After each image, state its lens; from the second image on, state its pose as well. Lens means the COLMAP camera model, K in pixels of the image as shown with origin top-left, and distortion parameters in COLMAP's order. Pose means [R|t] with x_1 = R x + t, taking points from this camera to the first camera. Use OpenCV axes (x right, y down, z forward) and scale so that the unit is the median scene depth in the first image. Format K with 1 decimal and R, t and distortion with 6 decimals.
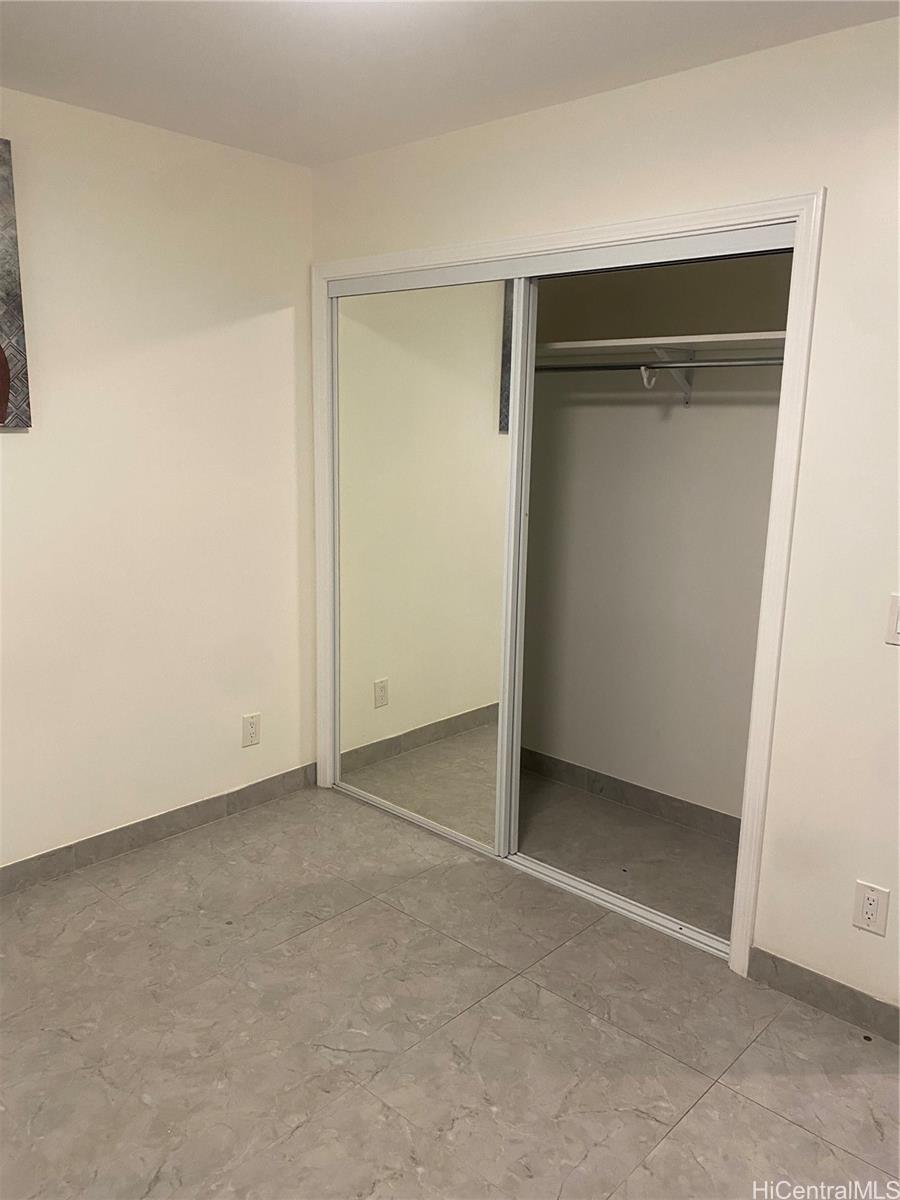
lens RADIAL K [[935.8, 0, 450.0], [0, 935.8, 600.0], [0, 0, 1]] dist [0.009350, 0.004173]
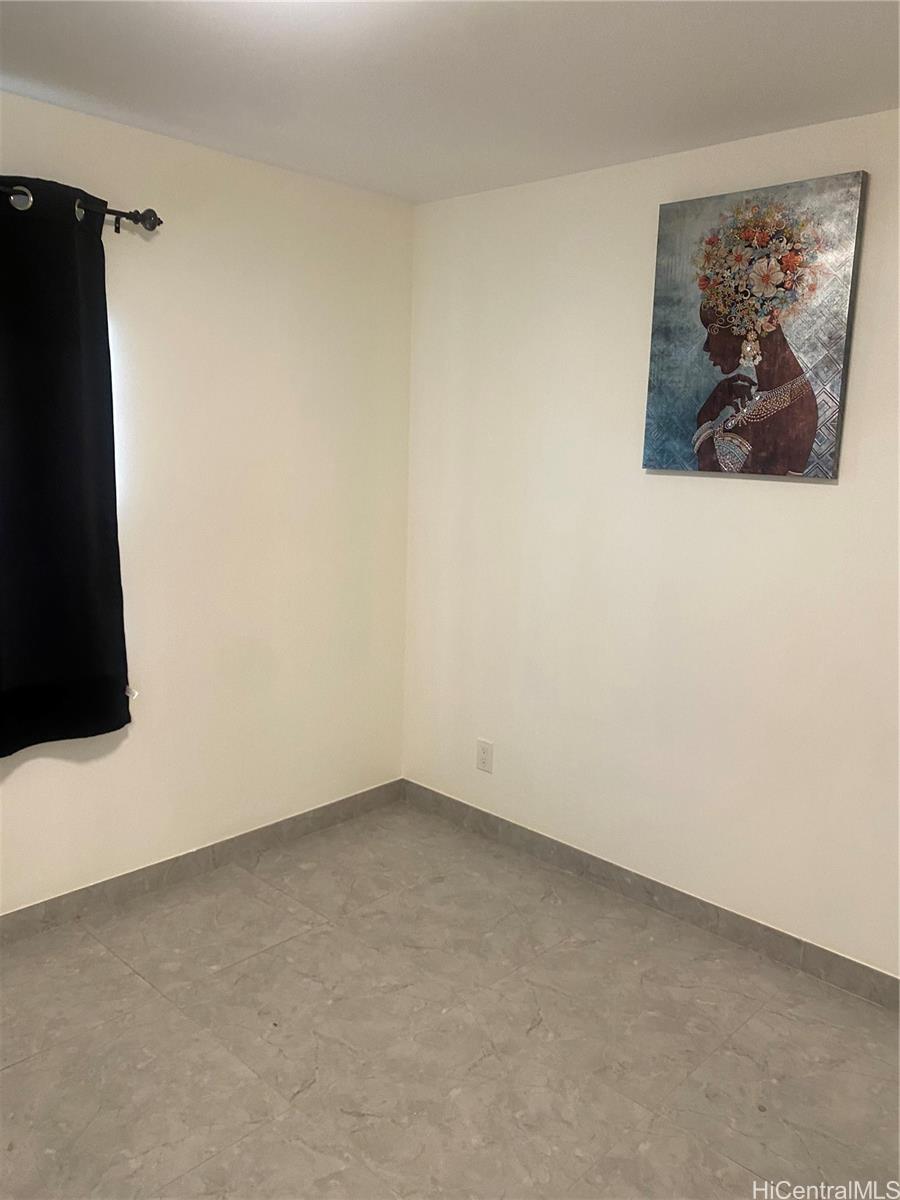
lens RADIAL K [[935.8, 0, 450.0], [0, 935.8, 600.0], [0, 0, 1]] dist [0.009350, 0.004173]
pose [[-0.031042, 0.151956, -0.987900, 0.503199], [-0.225524, 0.961823, 0.155031, -0.130957], [0.973743, 0.227608, 0.004412, 0.676165]]
